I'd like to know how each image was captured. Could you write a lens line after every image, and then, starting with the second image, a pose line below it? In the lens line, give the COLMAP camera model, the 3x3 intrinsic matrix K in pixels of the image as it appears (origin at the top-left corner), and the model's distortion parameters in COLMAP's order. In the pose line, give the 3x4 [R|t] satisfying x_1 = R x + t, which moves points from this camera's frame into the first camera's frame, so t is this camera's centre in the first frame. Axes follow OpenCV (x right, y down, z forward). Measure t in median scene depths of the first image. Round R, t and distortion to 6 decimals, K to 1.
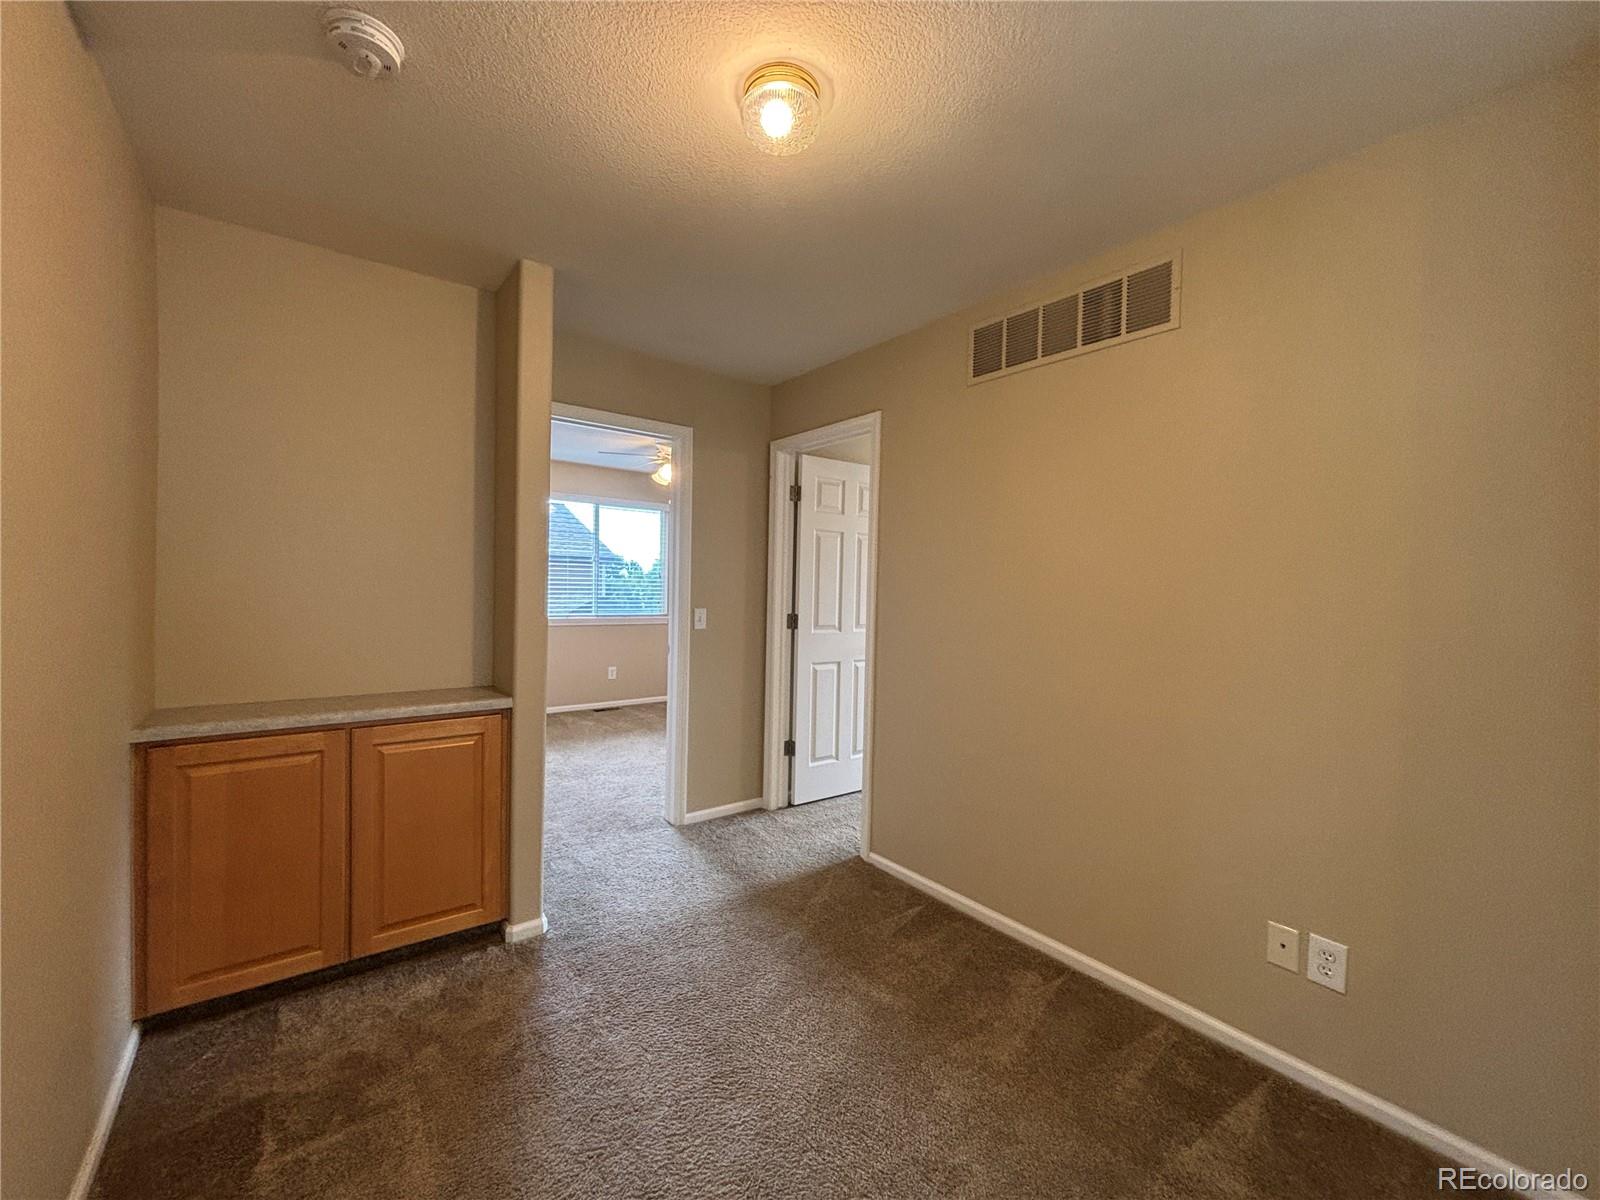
lens RADIAL K [[652.9, 0, 800.9], [0, 652.9, 598.9], [0, 0, 1]] dist [0.004275, 0.000316]
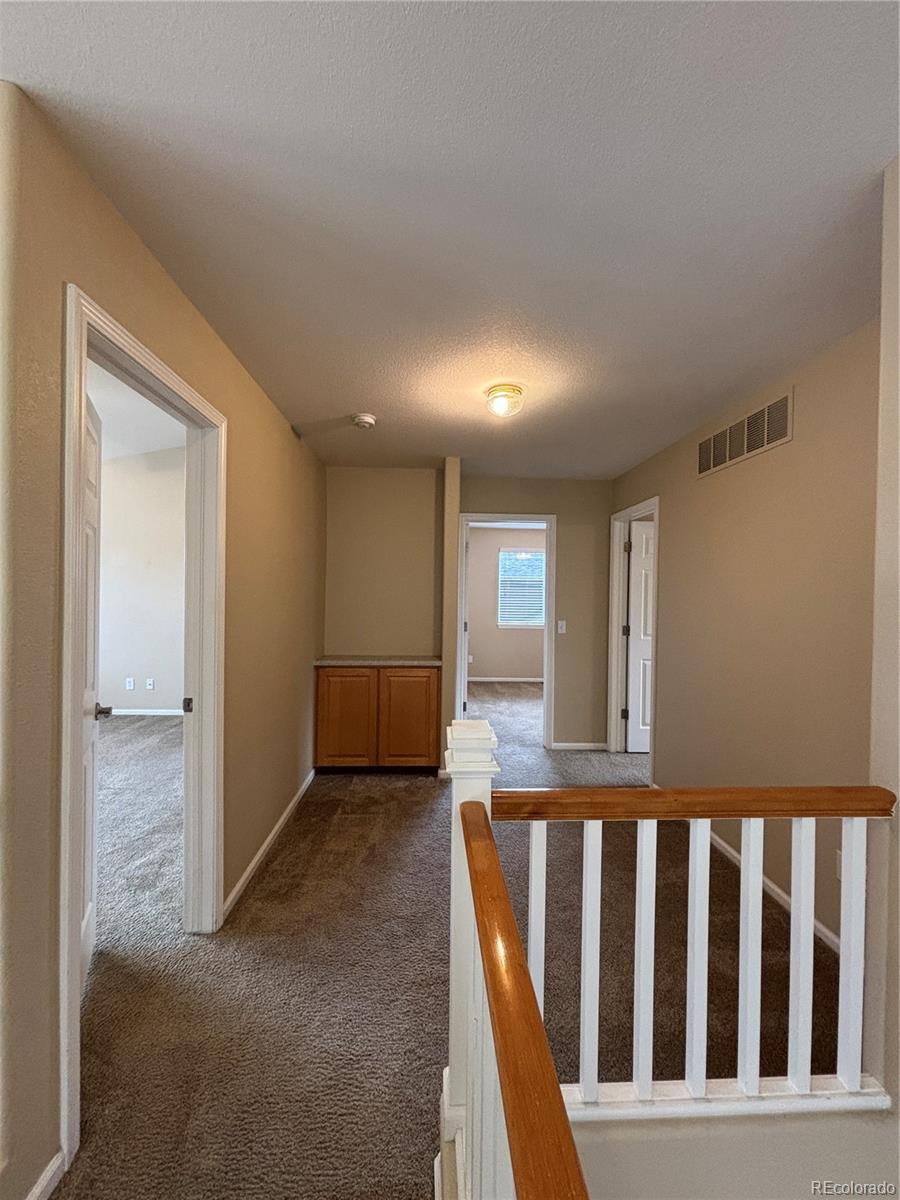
lens RADIAL K [[489.7, 0, 448.1], [0, 489.7, 596.8], [0, 0, 1]] dist [0.004275, 0.000316]
pose [[0.820575, -0.004276, -0.571524, 0.508395], [-0.011473, 0.999647, -0.023952, -0.021392], [0.571424, 0.026212, 0.820236, -0.309410]]
